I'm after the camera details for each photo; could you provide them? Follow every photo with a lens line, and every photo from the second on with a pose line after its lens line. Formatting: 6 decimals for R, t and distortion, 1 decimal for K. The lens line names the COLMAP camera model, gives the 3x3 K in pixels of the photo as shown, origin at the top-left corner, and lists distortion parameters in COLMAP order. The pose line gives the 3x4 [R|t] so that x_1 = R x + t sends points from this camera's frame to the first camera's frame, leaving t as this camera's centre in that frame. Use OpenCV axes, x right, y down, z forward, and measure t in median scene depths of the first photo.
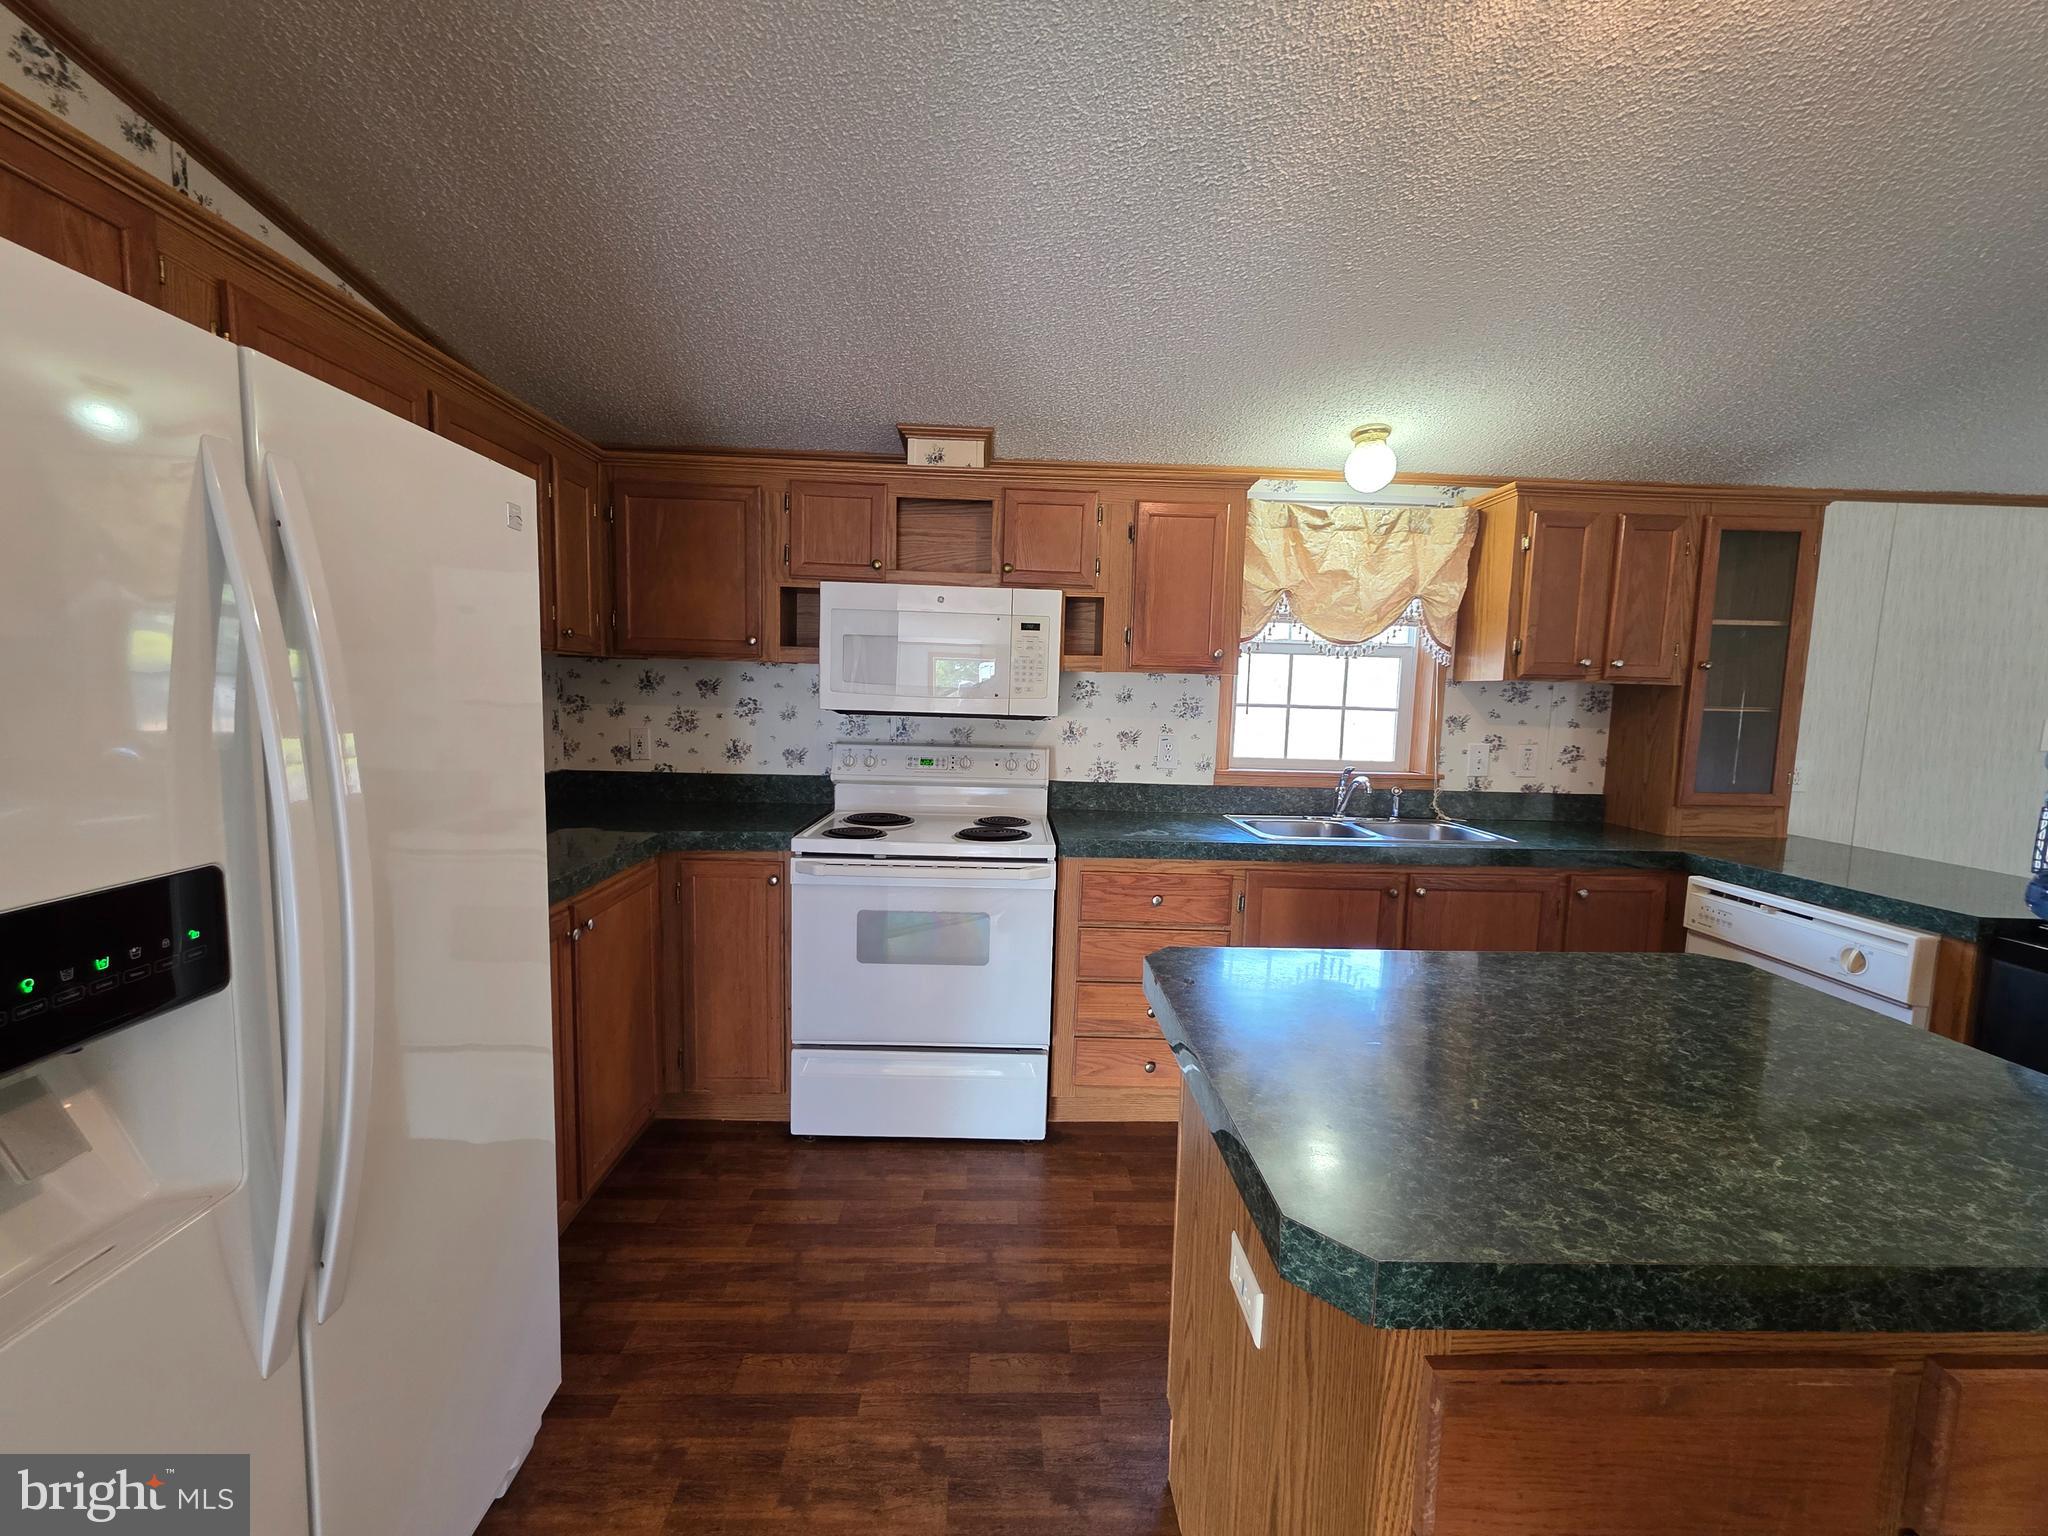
lens RADIAL K [[812.3, 0, 1021.6], [0, 812.3, 767.9], [0, 0, 1]] dist [0.002974, -0.000378]
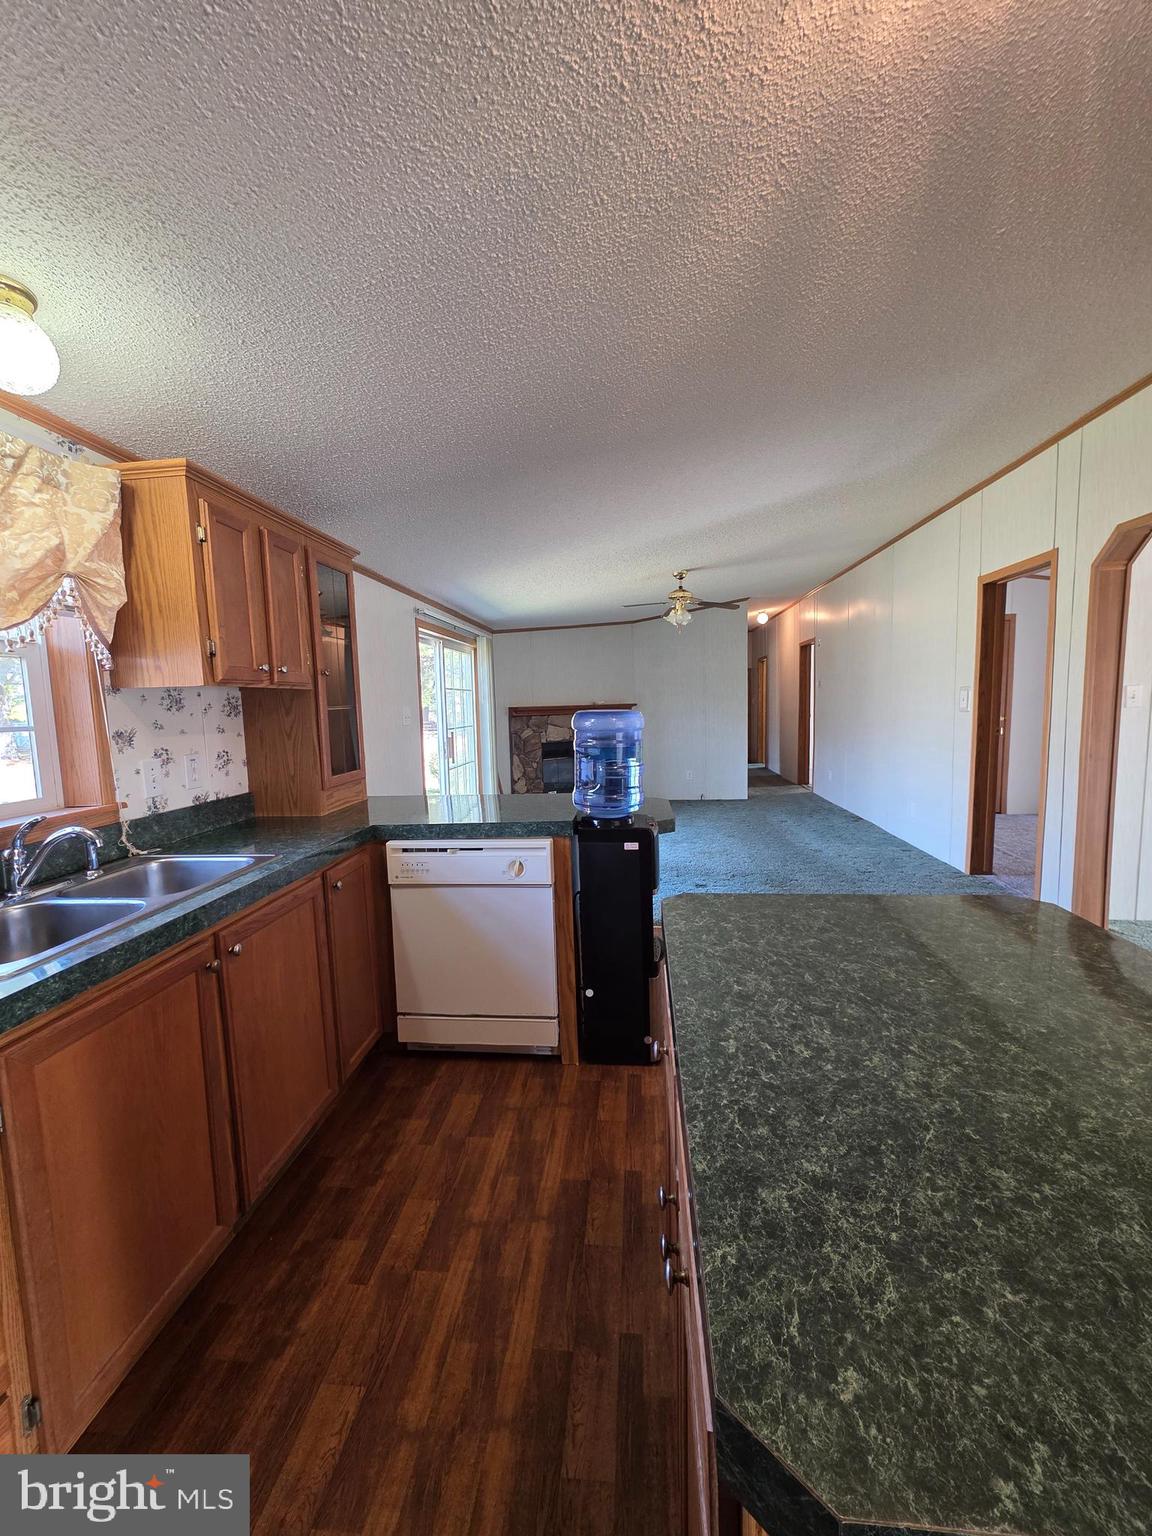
lens RADIAL K [[609.2, 0, 576.2], [0, 609.2, 765.5], [0, 0, 1]] dist [0.002974, -0.000378]
pose [[0.127811, -0.132170, 0.982952, -0.028193], [0.126830, 0.985122, 0.115970, -0.047410], [-0.983656, 0.109846, 0.142672, 0.518203]]
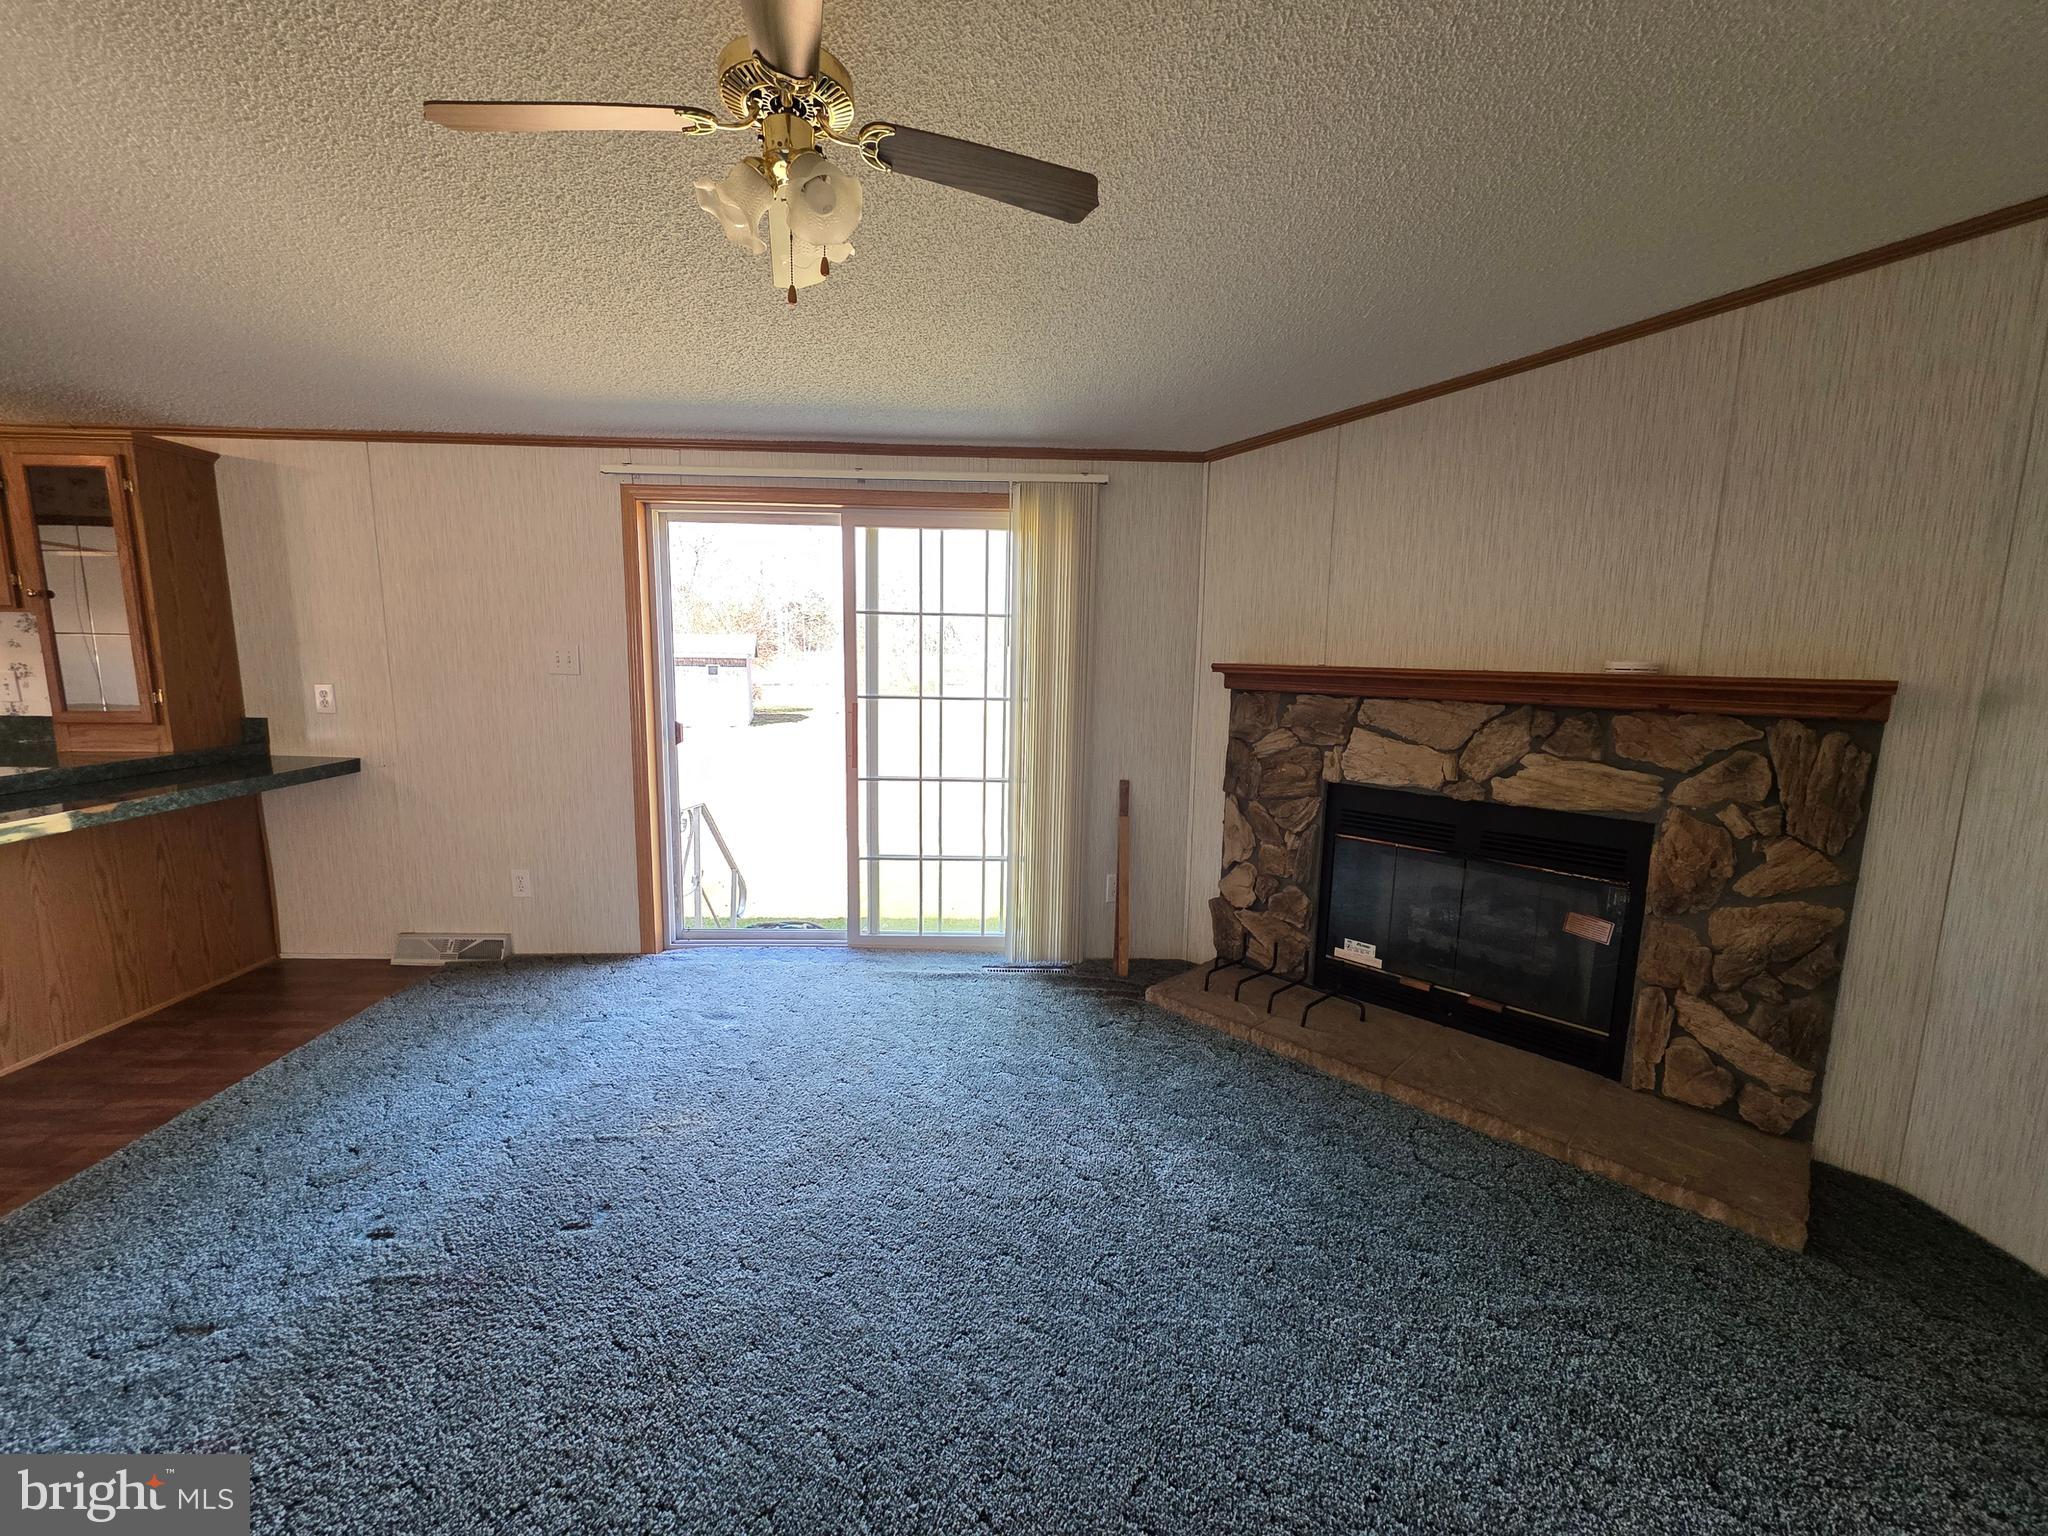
lens RADIAL K [[812.3, 0, 1021.6], [0, 812.3, 767.9], [0, 0, 1]] dist [0.002974, -0.000378]
pose [[0.999954, -0.009592, -0.000752, 2.166051], [0.009616, 0.998948, 0.044834, 0.072306], [0.000321, -0.044840, 0.998994, -0.103753]]
